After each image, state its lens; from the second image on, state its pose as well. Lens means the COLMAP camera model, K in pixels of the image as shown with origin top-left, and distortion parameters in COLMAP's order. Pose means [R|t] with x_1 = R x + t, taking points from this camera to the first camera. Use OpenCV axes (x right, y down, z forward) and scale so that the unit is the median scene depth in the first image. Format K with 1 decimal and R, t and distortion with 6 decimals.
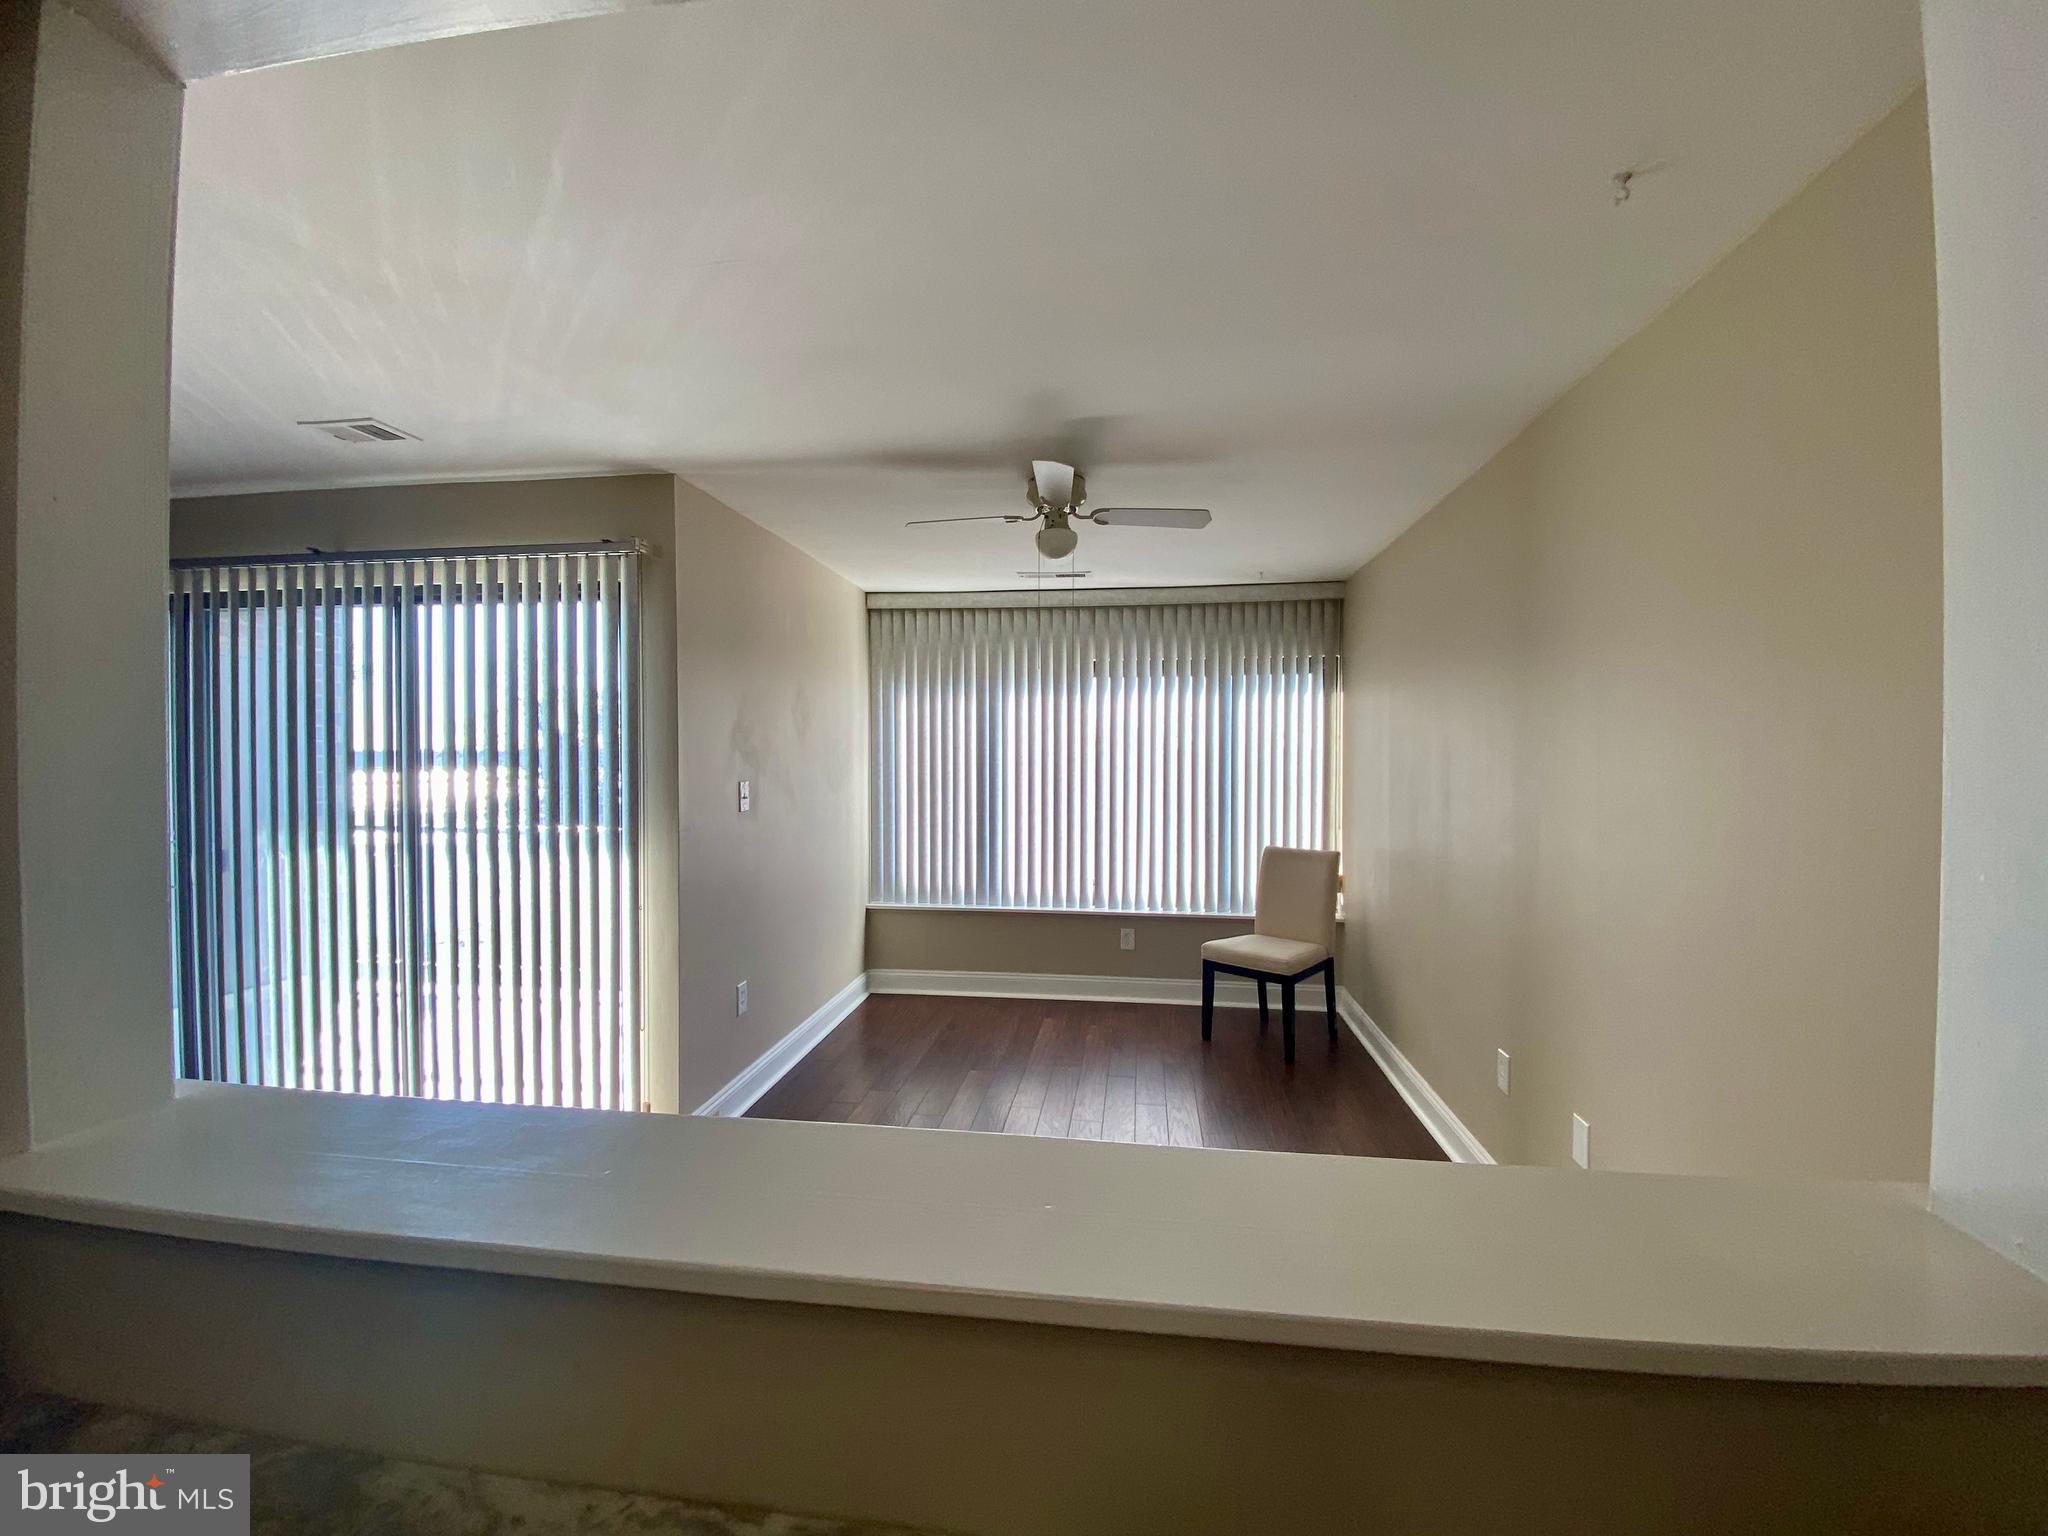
lens RADIAL K [[881.9, 0, 1020.8], [0, 881.9, 767.4], [0, 0, 1]] dist [0.021965, -0.000351]
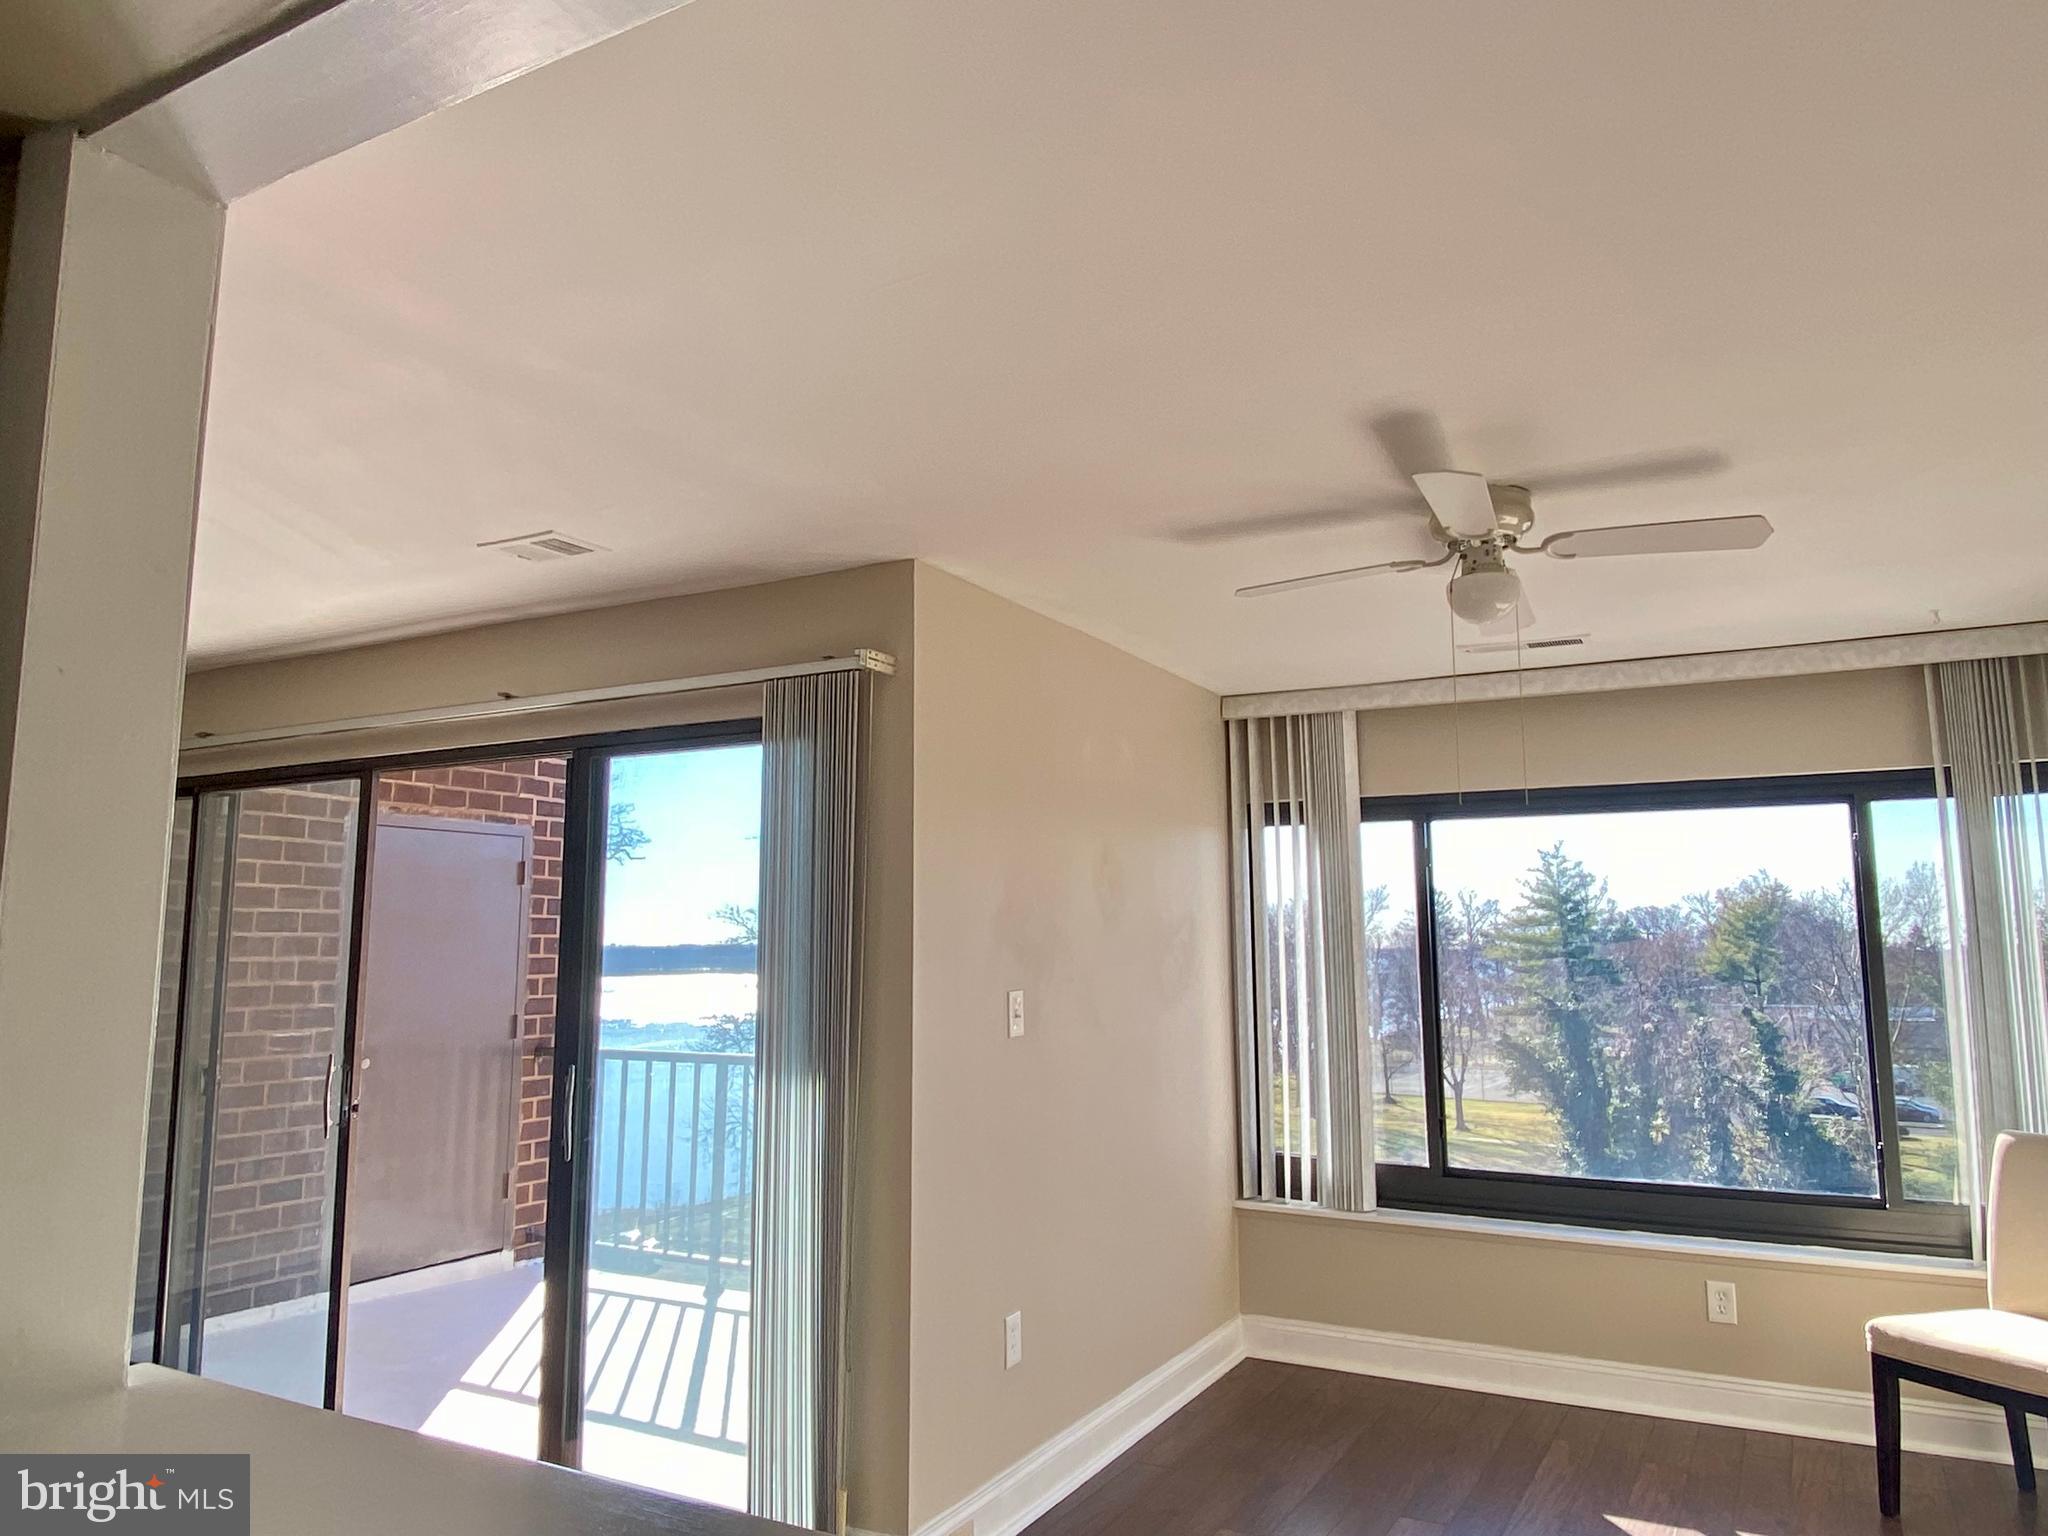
lens RADIAL K [[1399.3, 0, 1019.7], [0, 1399.3, 758.7], [0, 0, 1]] dist [0.074112, -0.071538]
pose [[0.933455, -0.053711, -0.354651, 0.056931], [-0.000226, 0.988637, -0.150322, 0.000922], [0.358695, 0.140399, 0.922836, 0.006895]]
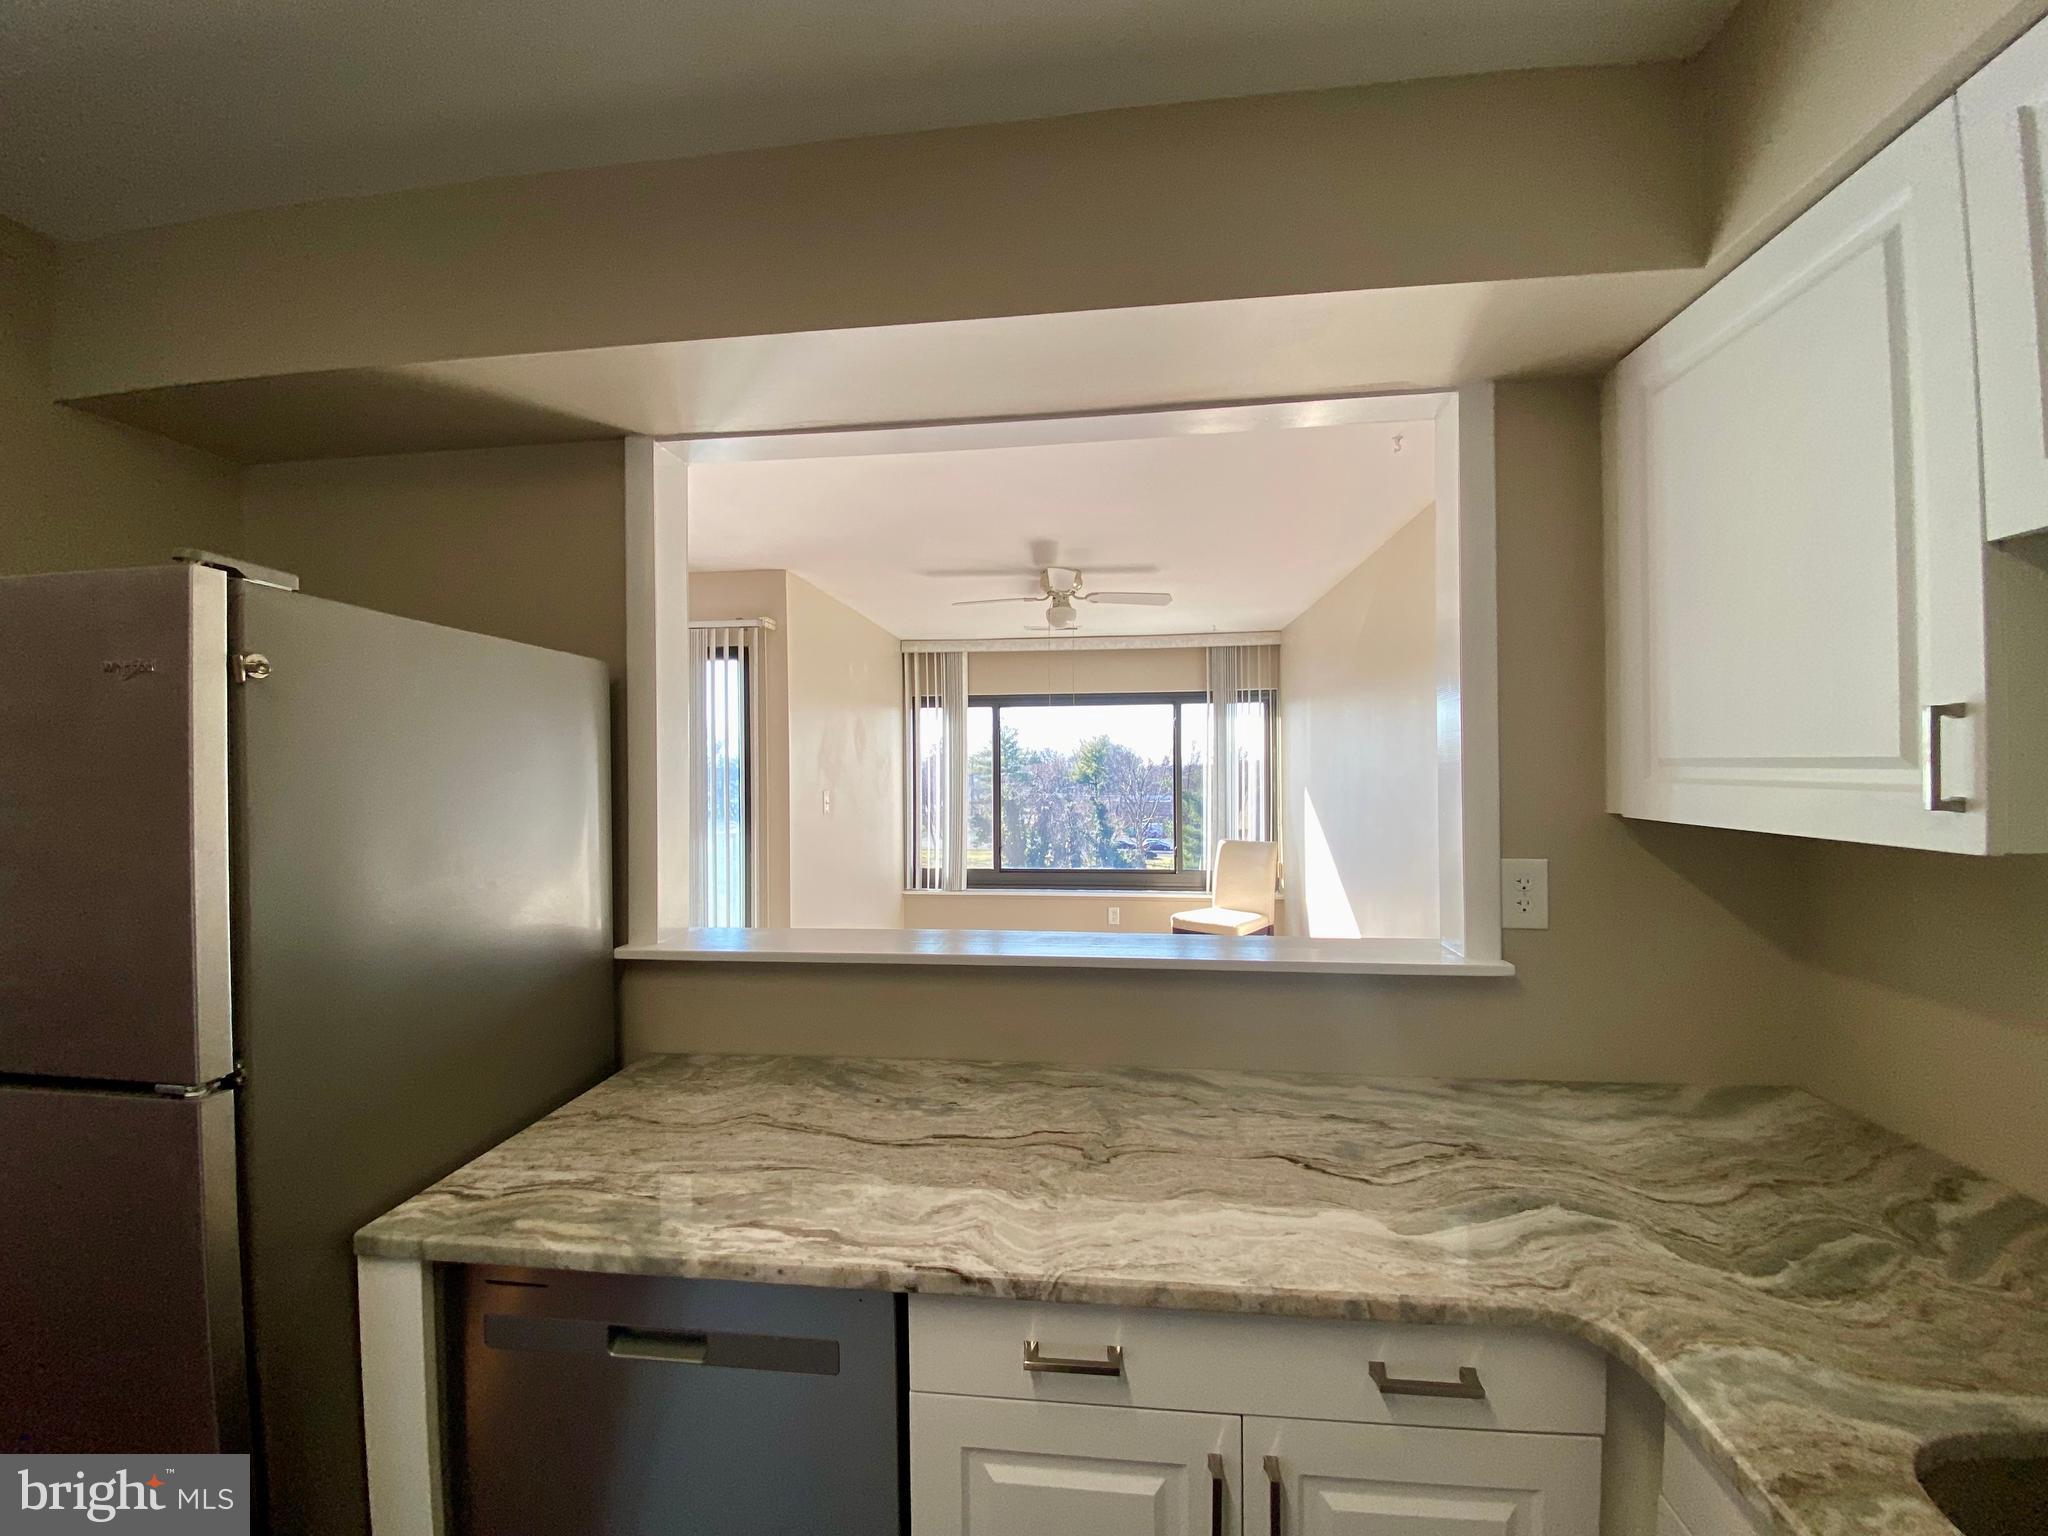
lens RADIAL K [[834.8, 0, 1017.3], [0, 834.8, 764.9], [0, 0, 1]] dist [-0.001379, -0.004022]
pose [[0.999788, -0.010408, 0.017741, -0.038090], [0.010752, 0.999754, -0.019414, 0.003080], [-0.017534, 0.019601, 0.999654, -0.214478]]
